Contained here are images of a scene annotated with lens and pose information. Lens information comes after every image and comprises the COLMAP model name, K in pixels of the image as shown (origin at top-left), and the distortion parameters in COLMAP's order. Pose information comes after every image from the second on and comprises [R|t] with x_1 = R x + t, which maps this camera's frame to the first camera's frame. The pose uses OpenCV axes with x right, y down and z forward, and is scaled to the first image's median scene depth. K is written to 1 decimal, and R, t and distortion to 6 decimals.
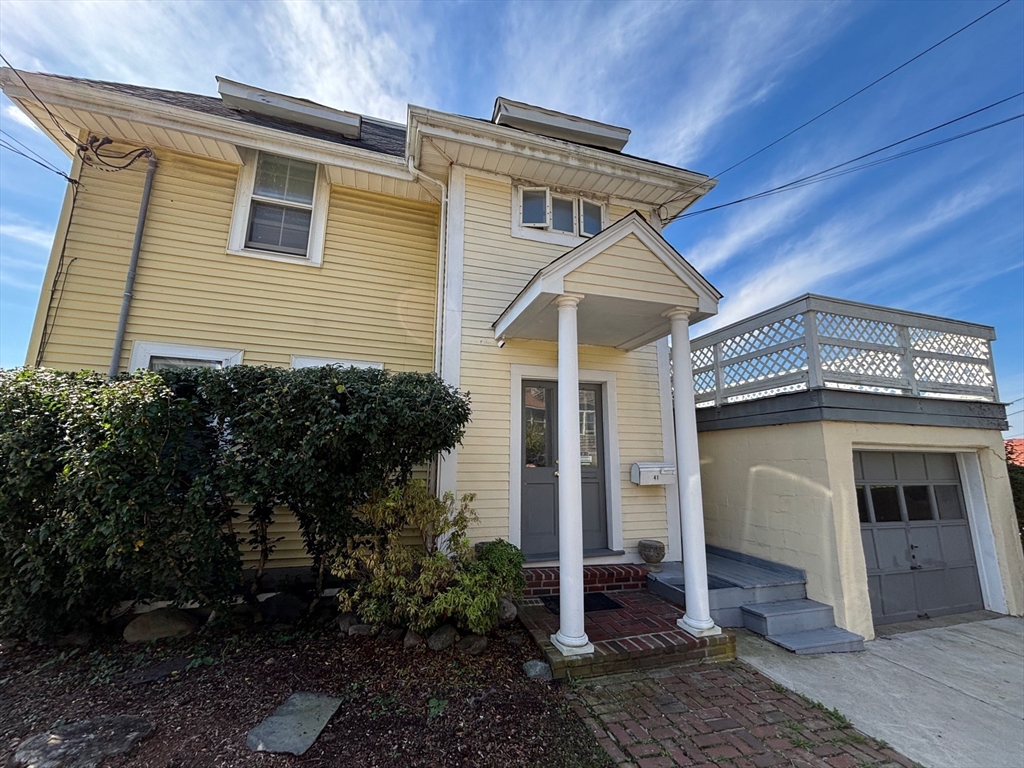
lens RADIAL K [[420.5, 0, 513.6], [0, 420.5, 384.4], [0, 0, 1]] dist [-0.002435, 0.001911]
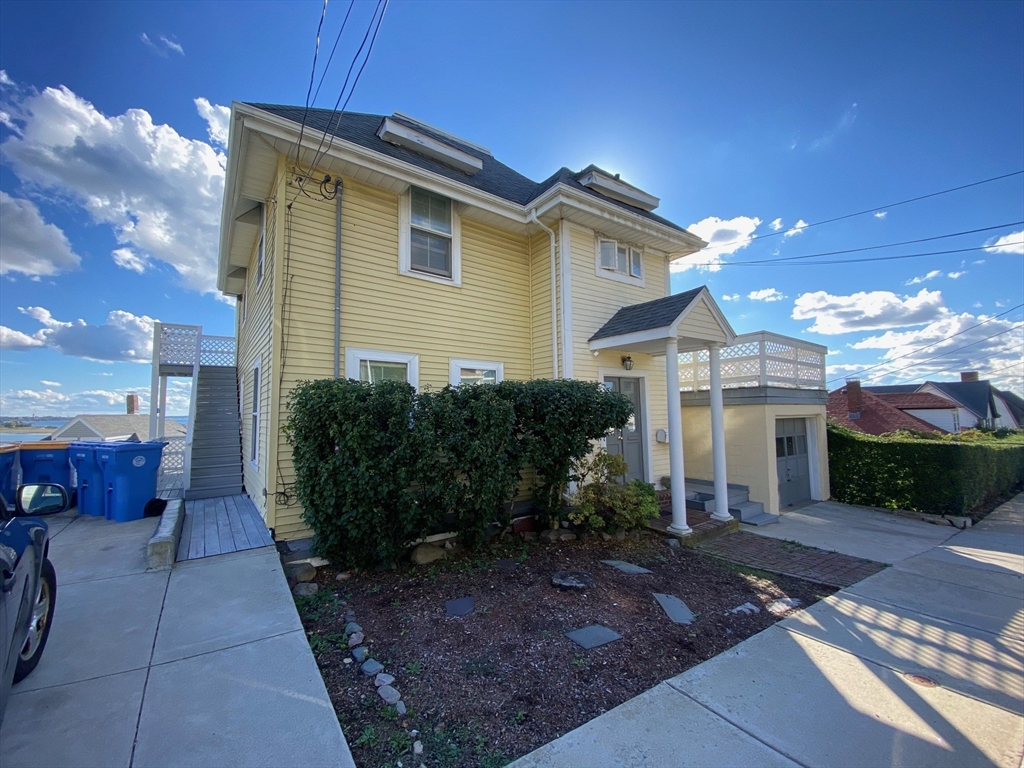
lens RADIAL K [[422.9, 0, 506.1], [0, 422.9, 385.0], [0, 0, 1]] dist [0.001055, -0.000853]
pose [[0.948990, -0.000898, 0.315305, -0.760568], [-0.033680, 0.993986, 0.104199, -0.124993], [-0.313503, -0.109503, 0.943252, -0.299361]]
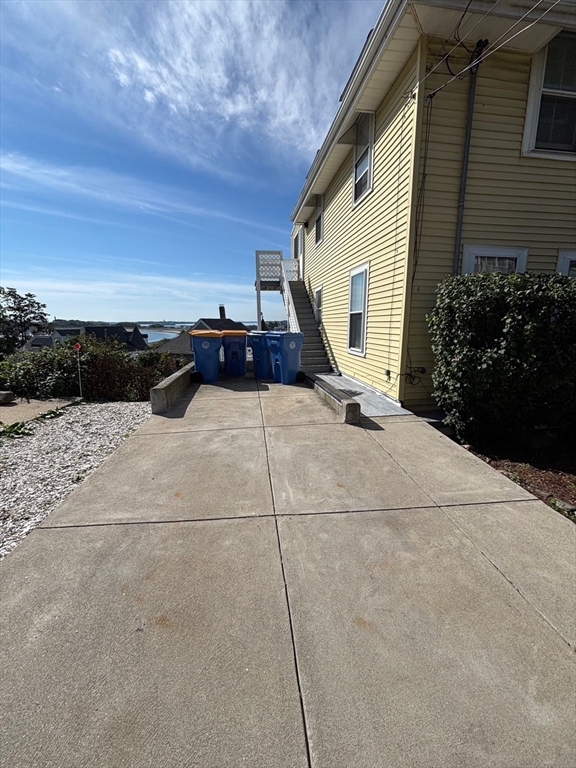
lens RADIAL K [[315.4, 0, 293.0], [0, 315.4, 387.4], [0, 0, 1]] dist [-0.002435, 0.001911]
pose [[0.988156, 0.008631, -0.153207, -1.145565], [0.050001, 0.925817, 0.374651, -0.077781], [0.145076, -0.377874, 0.914420, -0.126976]]
